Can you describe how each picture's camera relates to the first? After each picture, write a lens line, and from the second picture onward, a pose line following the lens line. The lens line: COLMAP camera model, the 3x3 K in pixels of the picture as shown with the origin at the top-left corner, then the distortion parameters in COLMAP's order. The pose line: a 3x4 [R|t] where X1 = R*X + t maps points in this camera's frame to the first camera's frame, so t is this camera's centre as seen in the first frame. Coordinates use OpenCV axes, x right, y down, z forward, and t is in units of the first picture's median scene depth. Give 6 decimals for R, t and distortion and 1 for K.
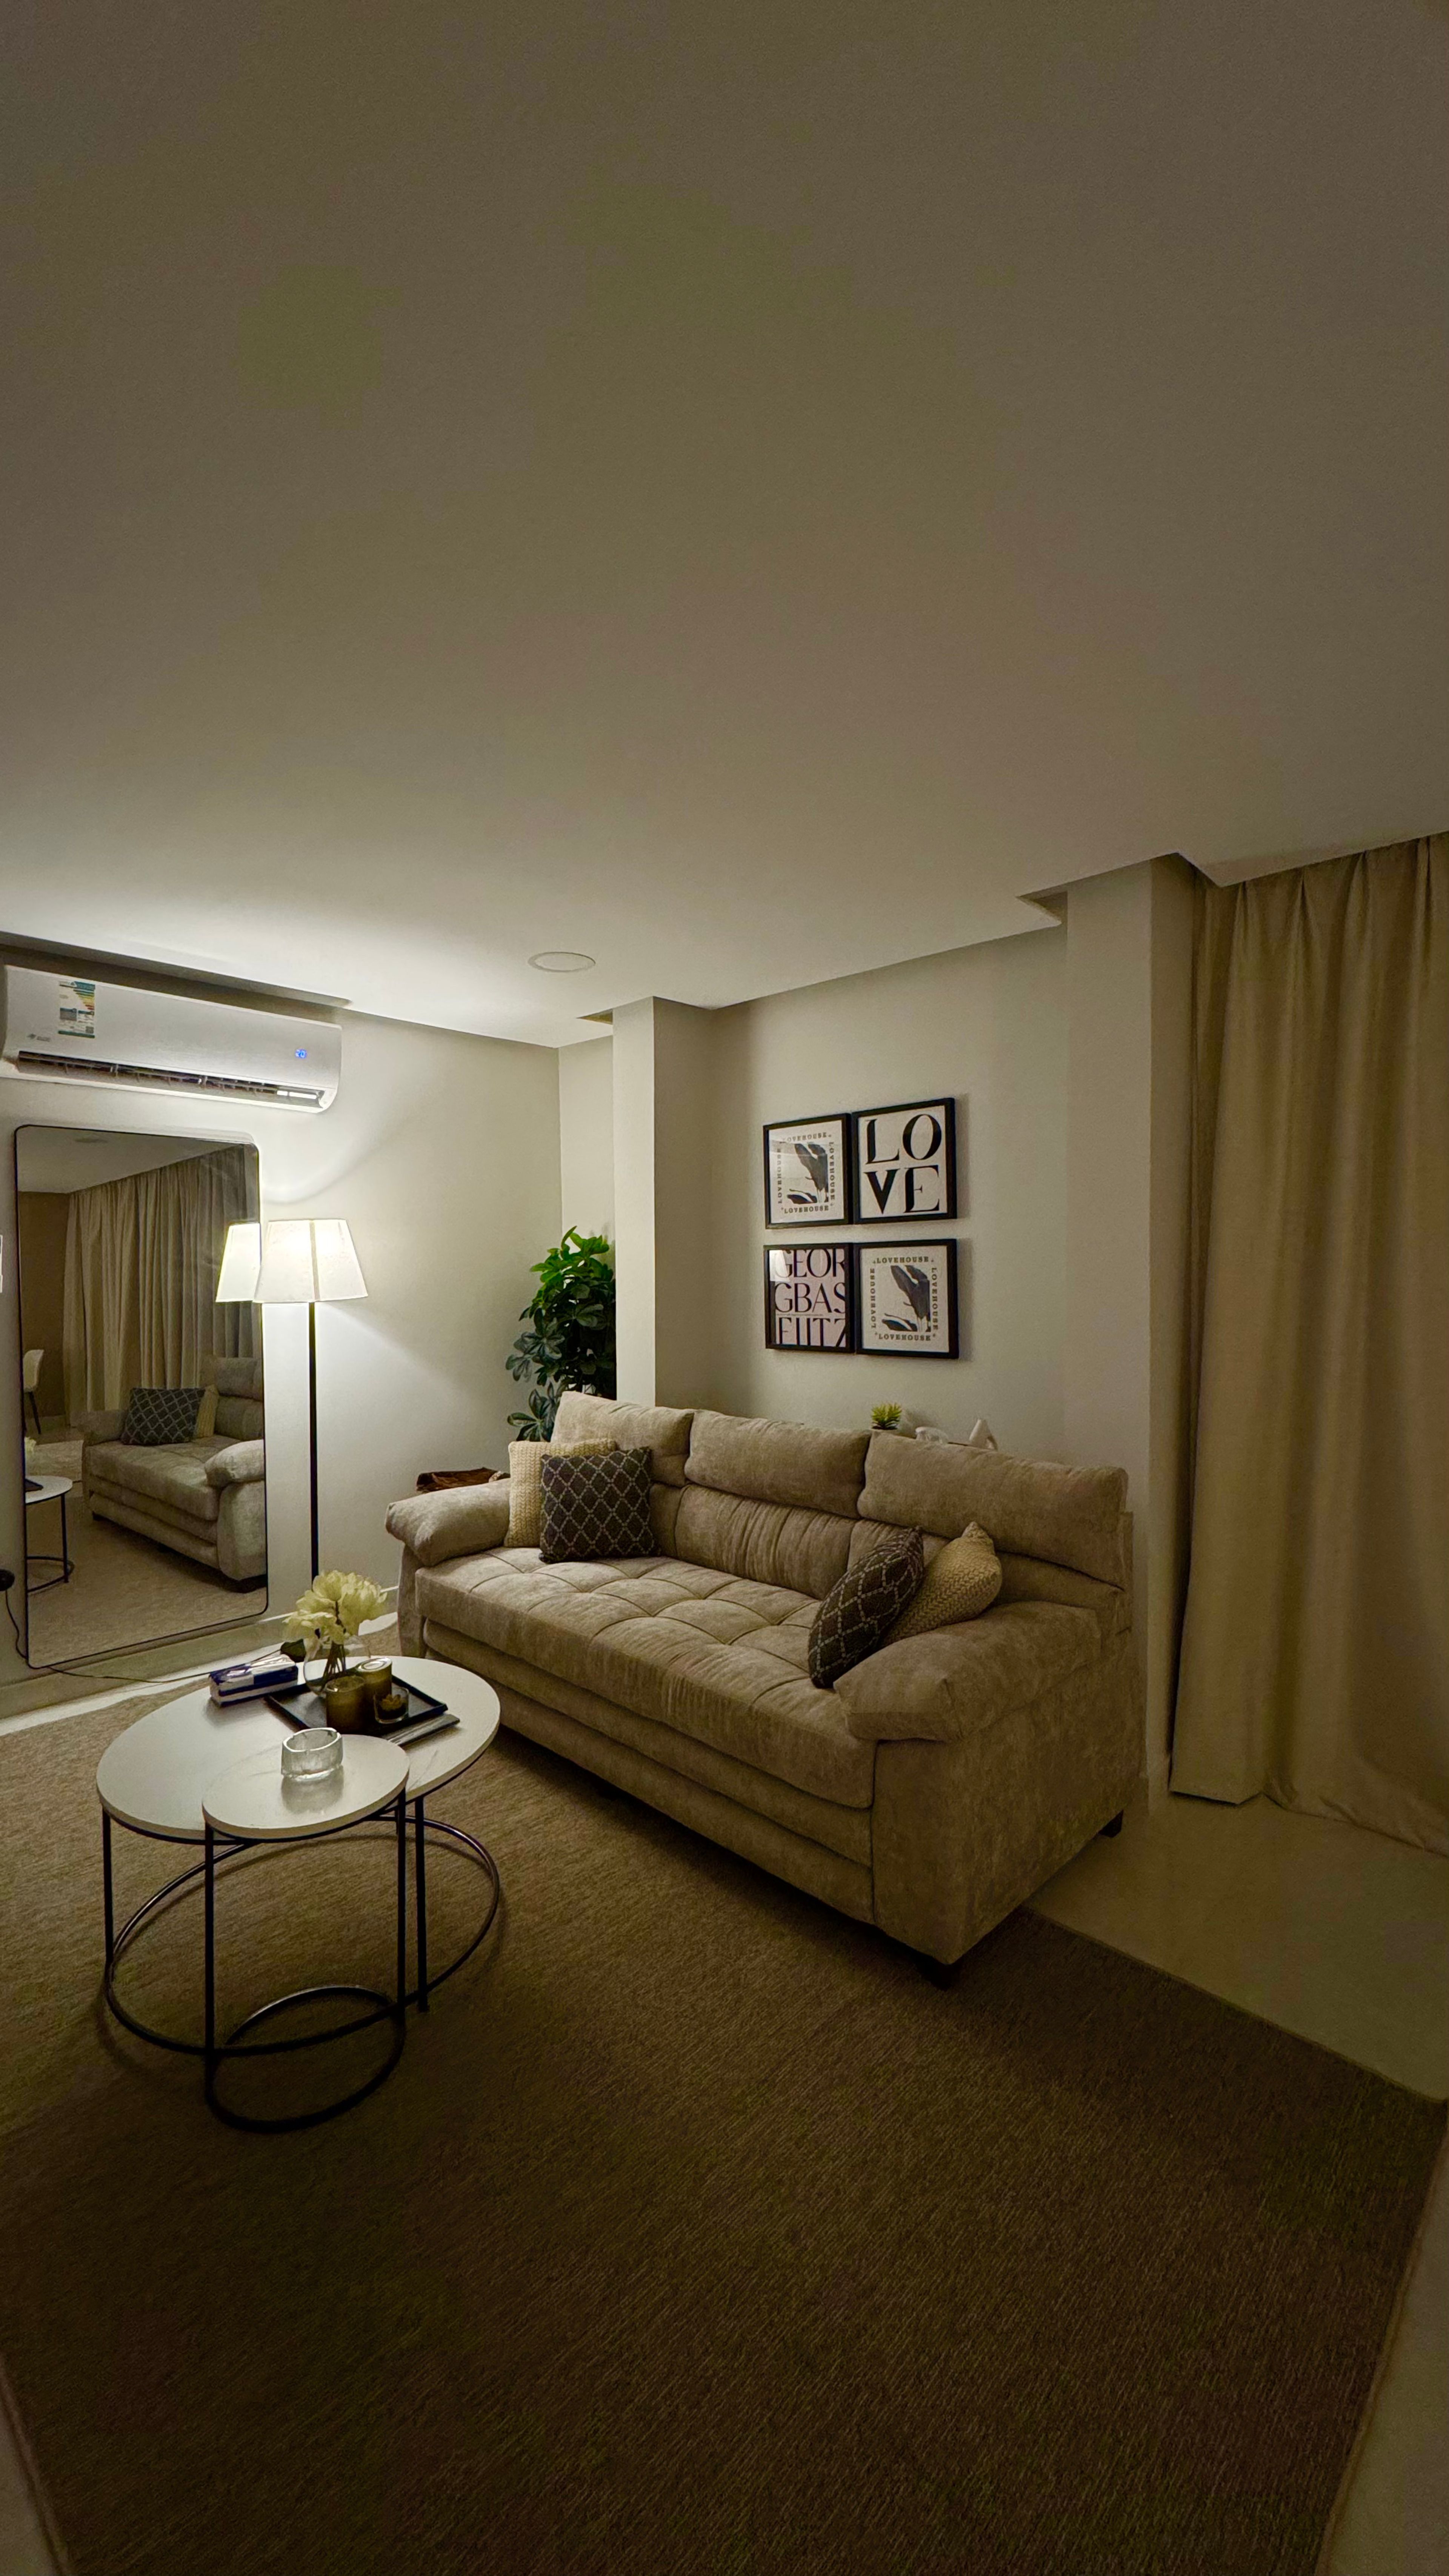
lens RADIAL K [[1024.6, 0, 725.0], [0, 1024.6, 1278.2], [0, 0, 1]] dist [-0.001596, -0.000040]
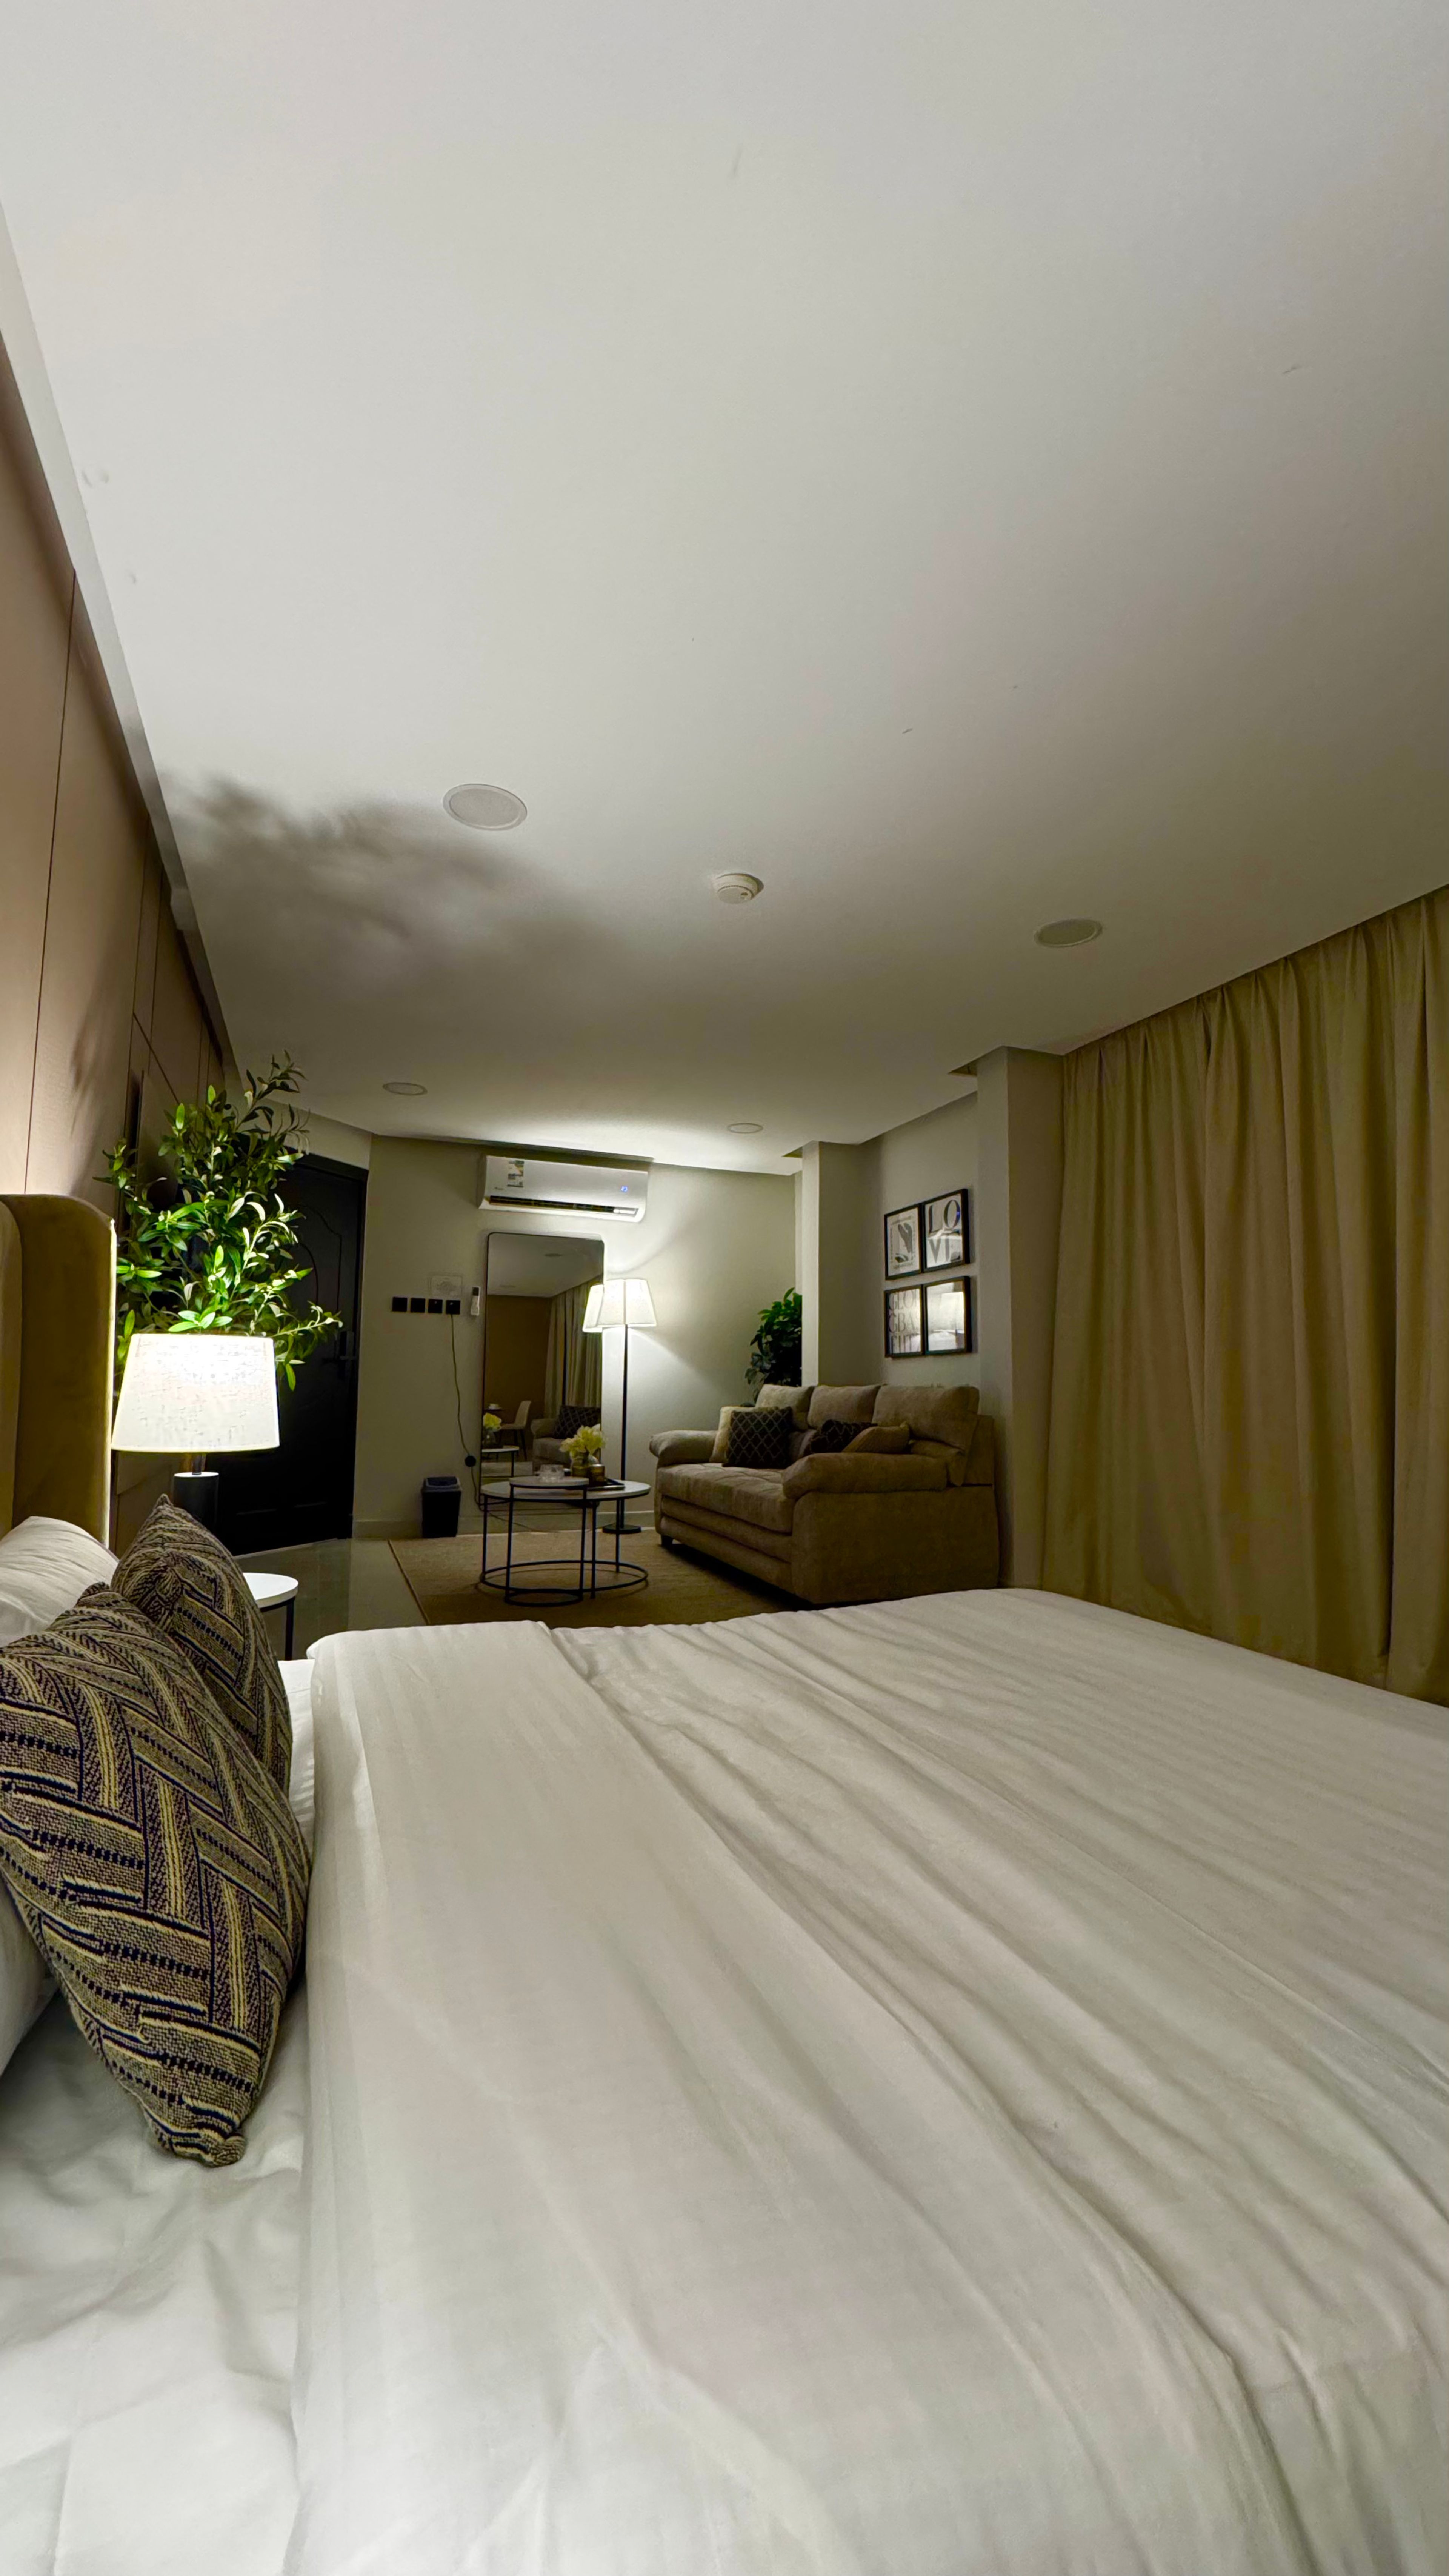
lens RADIAL K [[1024.6, 0, 728.5], [0, 1024.6, 1299.4], [0, 0, 1]] dist [-0.001596, -0.000040]
pose [[0.904933, -0.020832, -0.425045, 0.522300], [-0.024689, 0.994549, -0.101308, 0.155241], [0.424838, 0.102171, 0.899485, -0.533508]]
